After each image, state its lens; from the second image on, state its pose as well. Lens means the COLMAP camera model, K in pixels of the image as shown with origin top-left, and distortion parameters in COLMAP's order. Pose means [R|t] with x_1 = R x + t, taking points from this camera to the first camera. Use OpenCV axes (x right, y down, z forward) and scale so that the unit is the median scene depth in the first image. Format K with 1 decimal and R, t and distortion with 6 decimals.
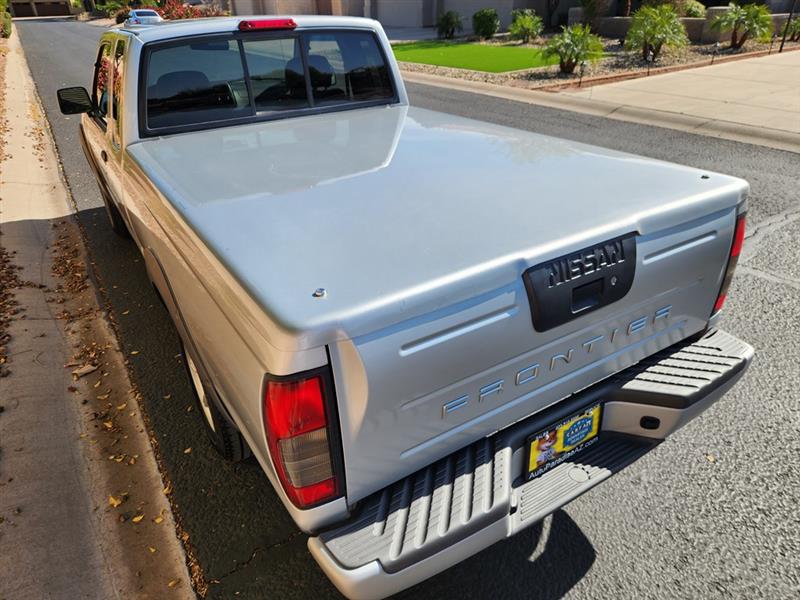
lens RADIAL K [[535.4, 0, 400.0], [0, 535.4, 300.0], [0, 0, 1]] dist [0.058796, -0.052231]
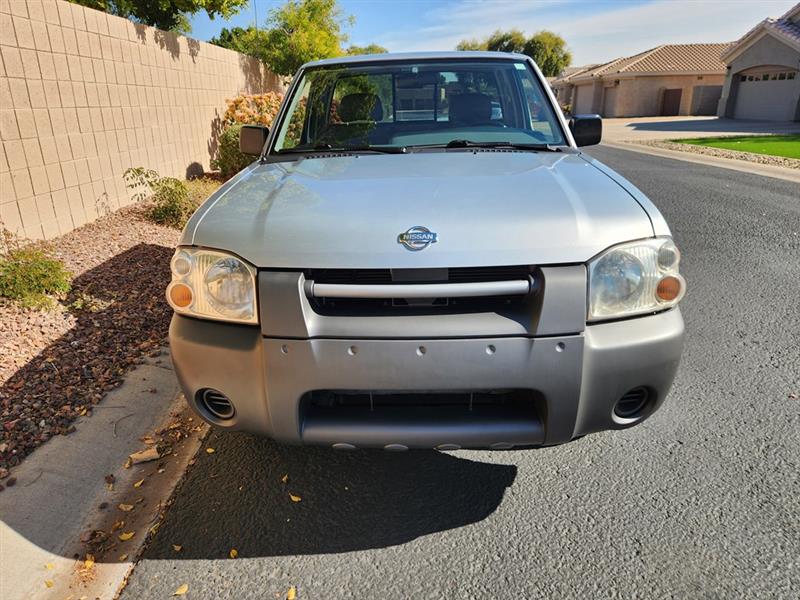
lens RADIAL K [[535.4, 0, 400.0], [0, 535.4, 300.0], [0, 0, 1]] dist [0.058796, -0.052231]
pose [[0.842034, 0.195519, -0.502743, 0.100358], [-0.268930, 0.960073, -0.077047, -0.201632], [0.467606, 0.200079, 0.860995, 0.812119]]
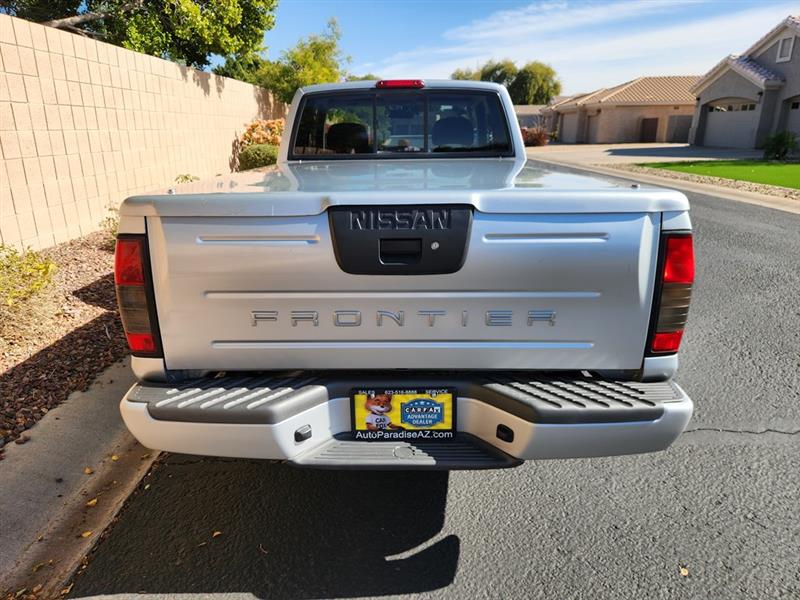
lens RADIAL K [[534.9, 0, 401.8], [0, 534.9, 296.6], [0, 0, 1]] dist [0.066296, -0.058203]
pose [[0.846383, 0.178544, -0.501755, 0.735409], [-0.274853, 0.953408, -0.124374, 0.170685], [0.456171, 0.243177, 0.856021, 0.098644]]
